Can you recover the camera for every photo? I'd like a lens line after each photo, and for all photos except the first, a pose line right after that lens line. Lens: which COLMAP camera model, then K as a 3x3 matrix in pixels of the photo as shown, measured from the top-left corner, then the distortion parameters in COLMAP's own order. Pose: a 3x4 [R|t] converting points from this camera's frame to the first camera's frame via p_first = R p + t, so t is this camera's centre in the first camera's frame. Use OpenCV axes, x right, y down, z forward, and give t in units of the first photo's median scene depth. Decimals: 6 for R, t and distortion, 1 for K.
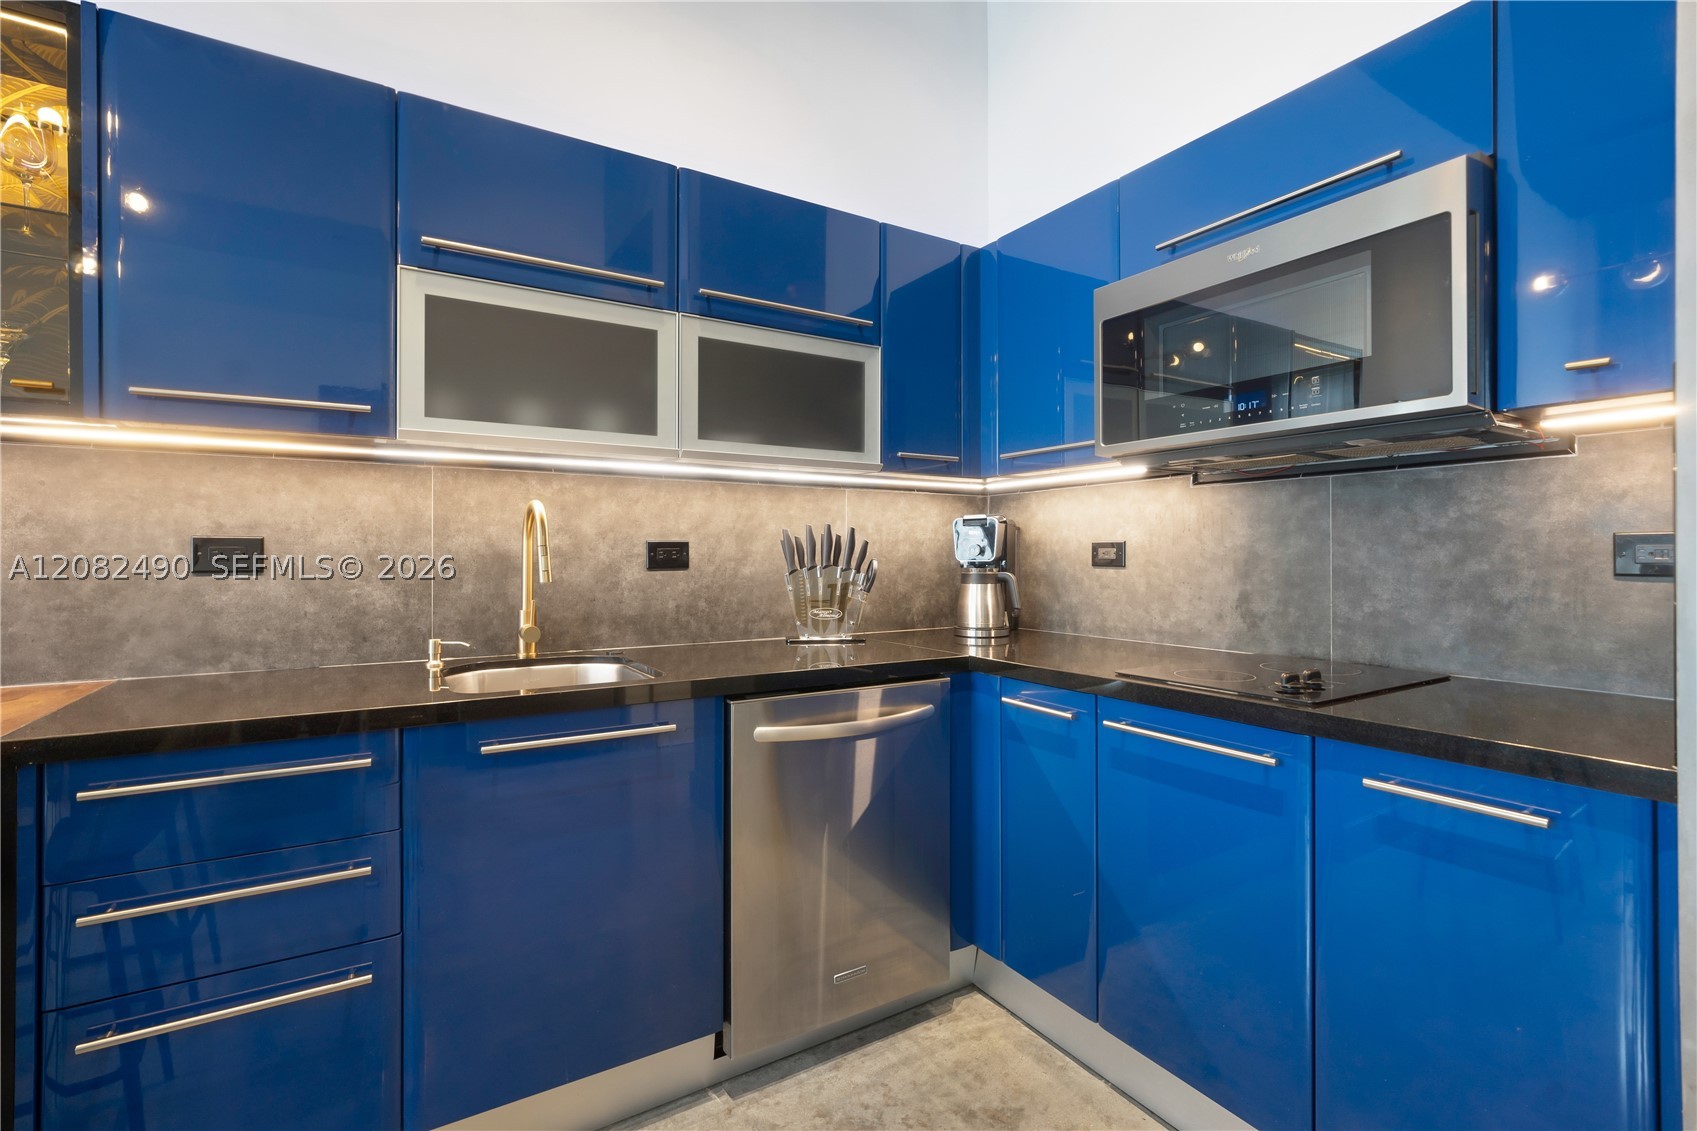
lens RADIAL K [[764.8, 0, 848.1], [0, 764.8, 549.8], [0, 0, 1]] dist [-0.013974, 0.001711]
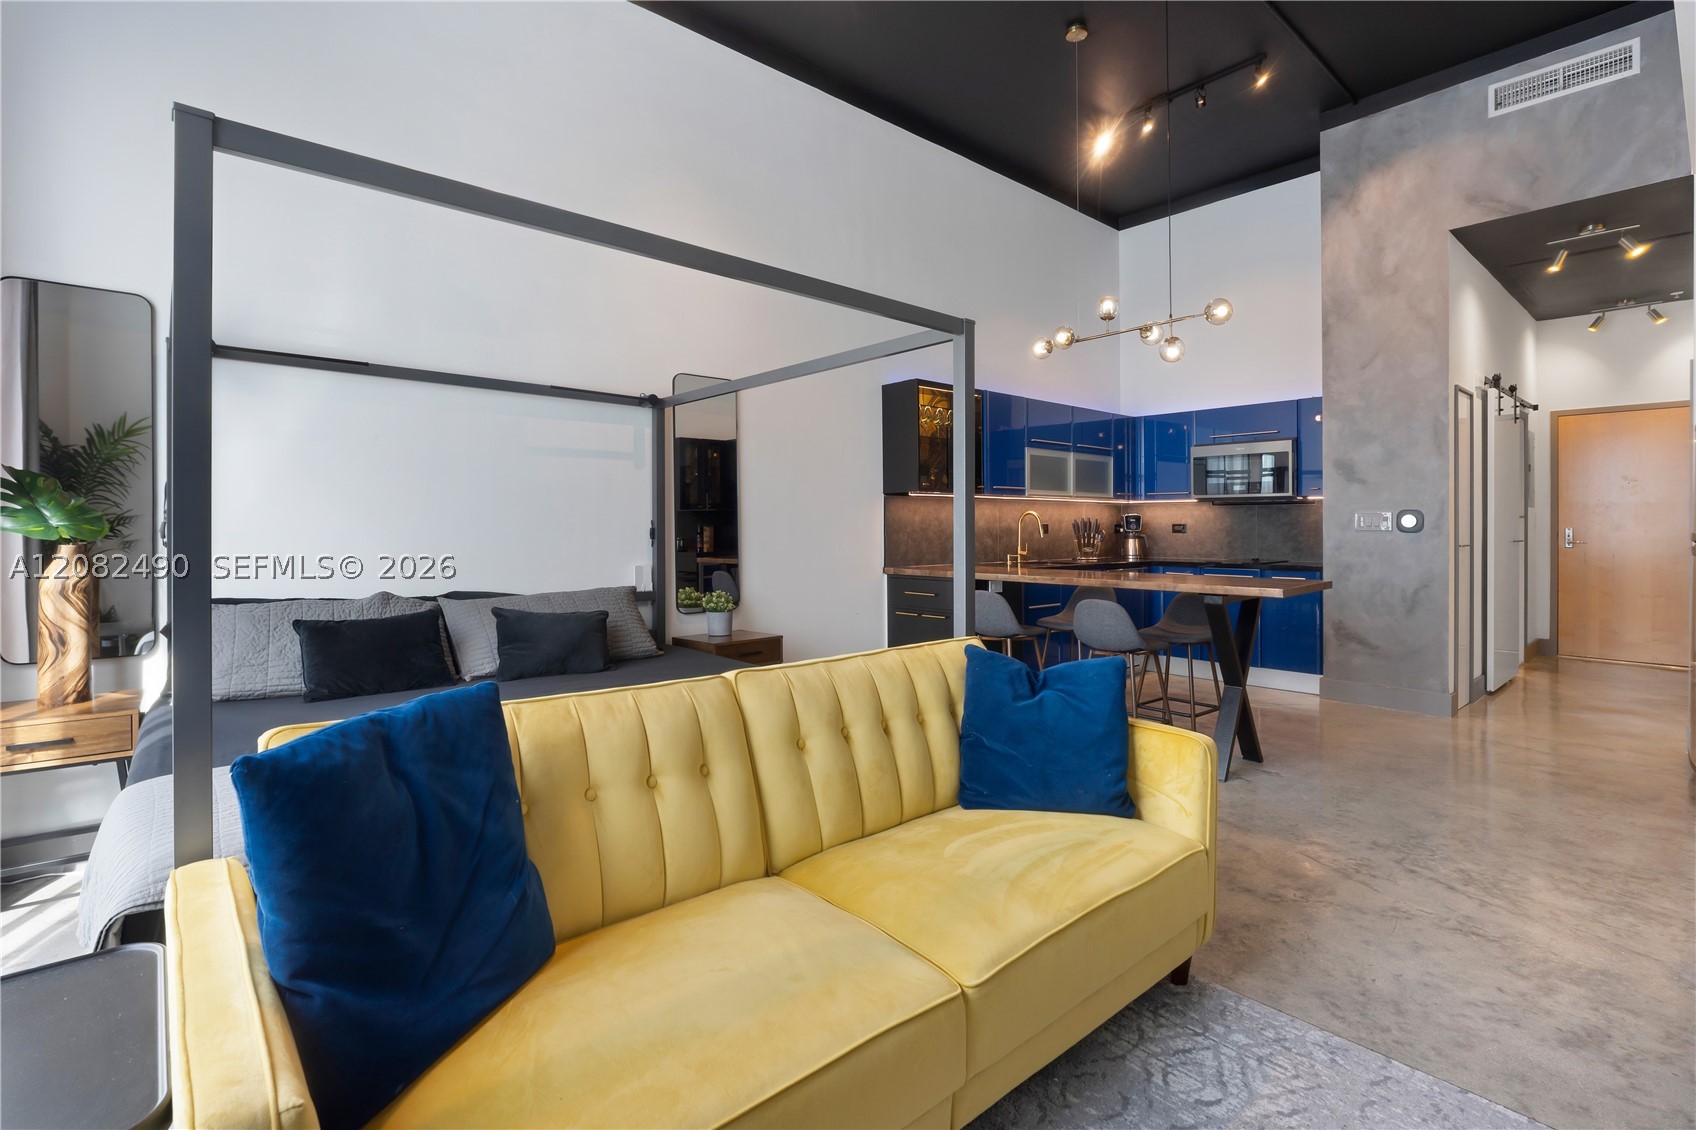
lens RADIAL K [[786.2, 0, 850.7], [0, 786.2, 524.8], [0, 0, 1]] dist [-0.028496, 0.005286]
pose [[0.986321, 0.000907, 0.164833, -1.624623], [-0.001369, 0.999995, 0.002689, -0.016301], [-0.164830, -0.002878, 0.986318, -2.010382]]
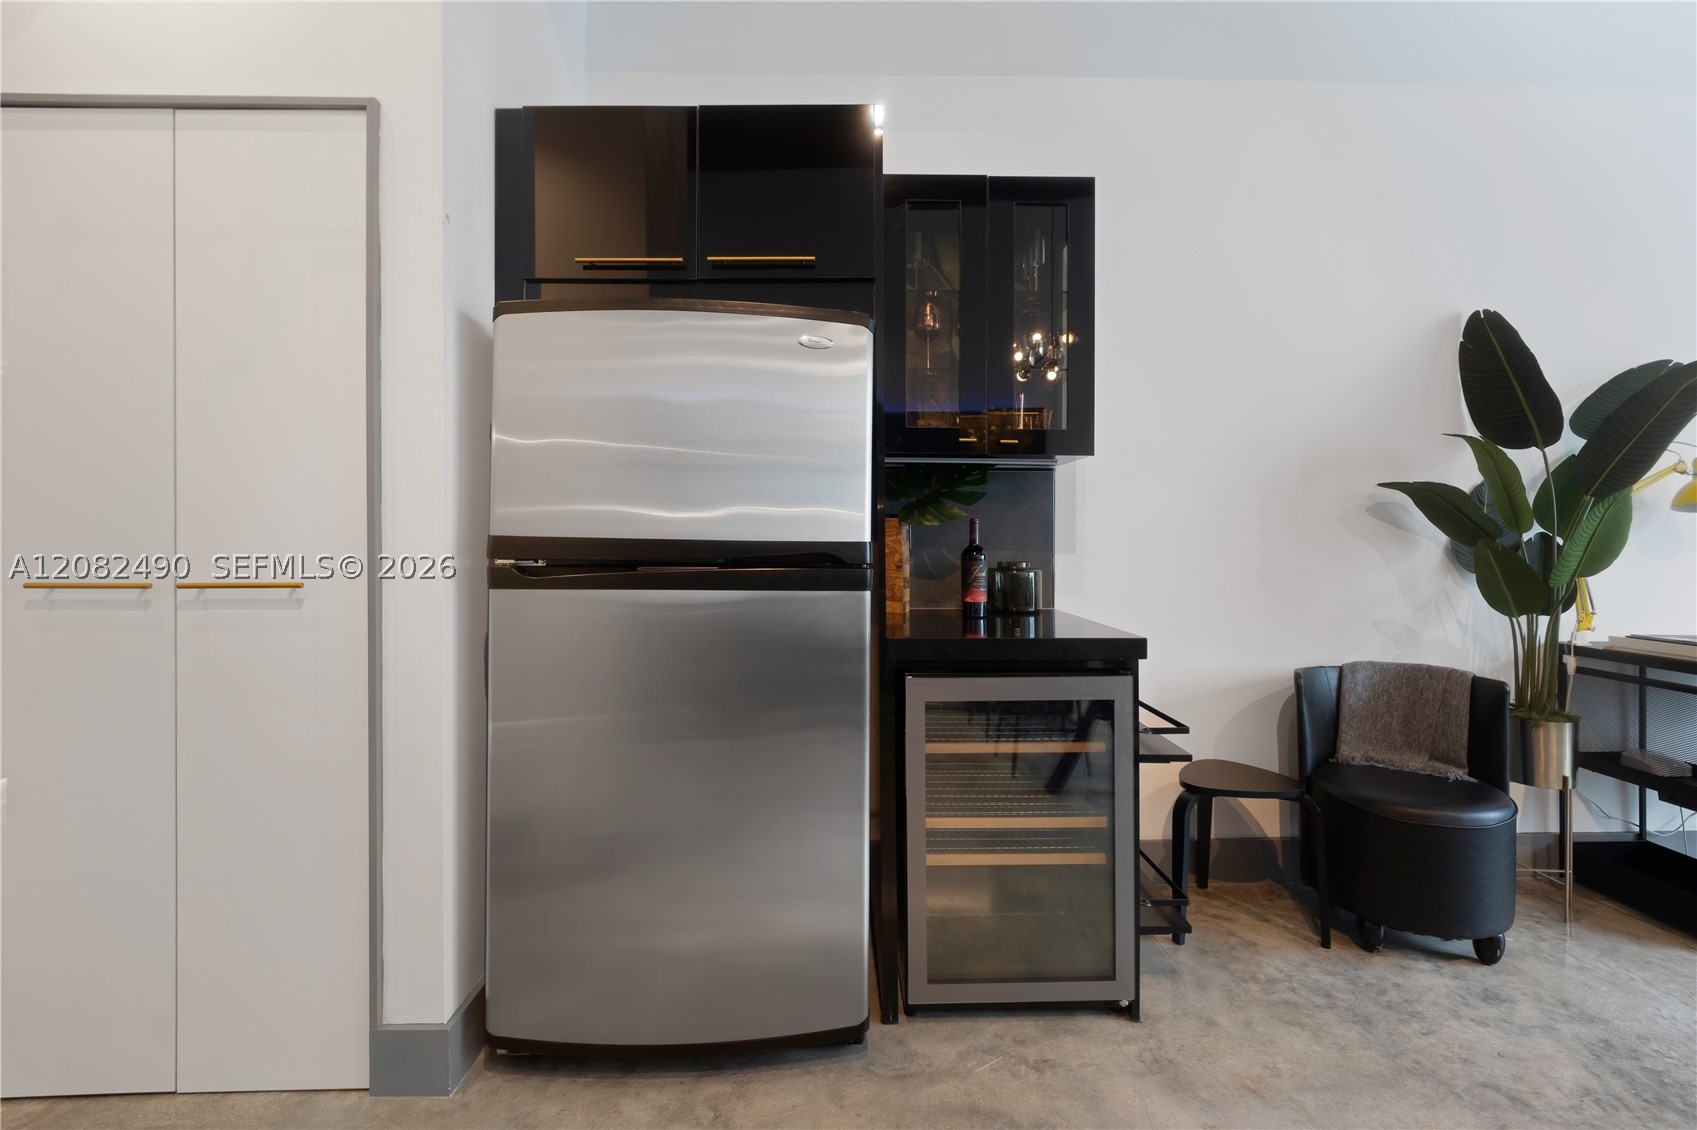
lens RADIAL K [[764.8, 0, 842.2], [0, 764.8, 539.0], [0, 0, 1]] dist [-0.013974, 0.001711]
pose [[-0.862319, 0.002077, 0.506361, 0.188332], [-0.000167, 0.999990, -0.004386, 0.005916], [-0.506365, -0.003867, -0.862311, 0.168065]]
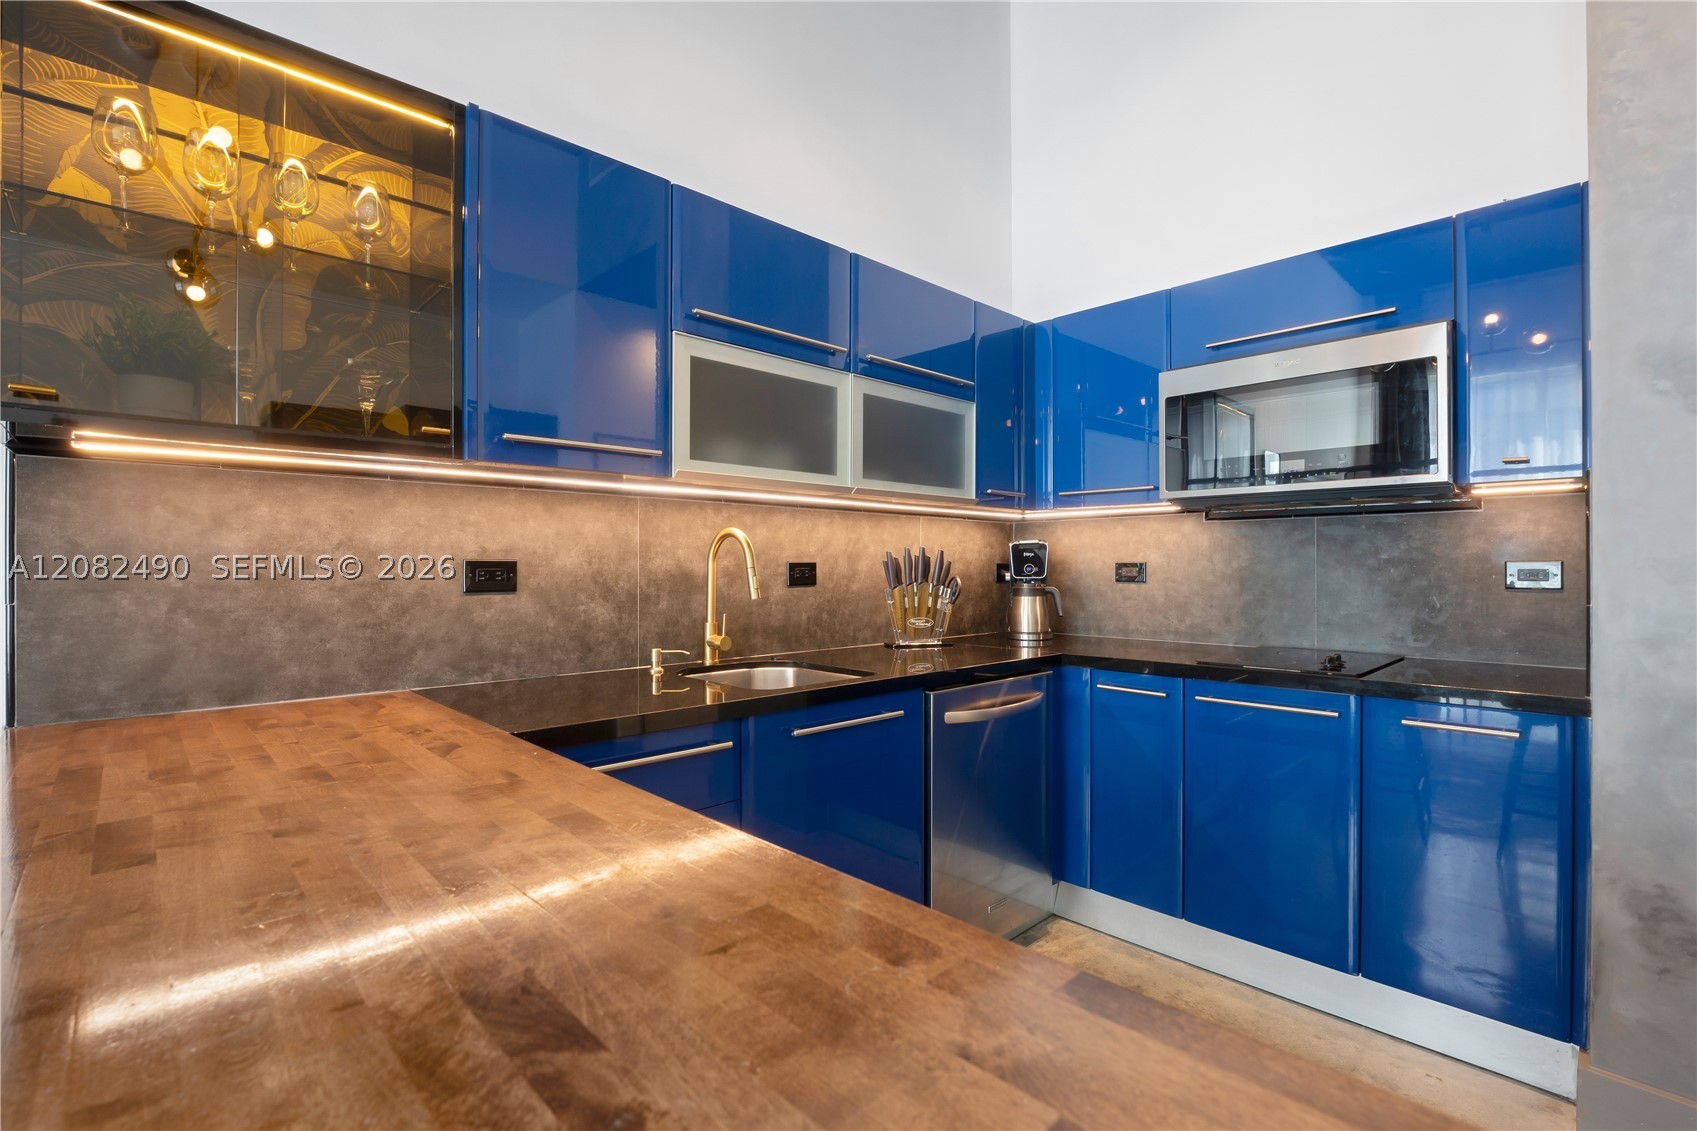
lens RADIAL K [[764.8, 0, 857.3], [0, 764.8, 564.6], [0, 0, 1]] dist [-0.013974, 0.001711]
pose [[0.978148, 0.000815, 0.207906, -0.451585], [-0.001476, 0.999994, 0.003023, -0.012518], [-0.207903, -0.003264, 0.978144, -0.180834]]
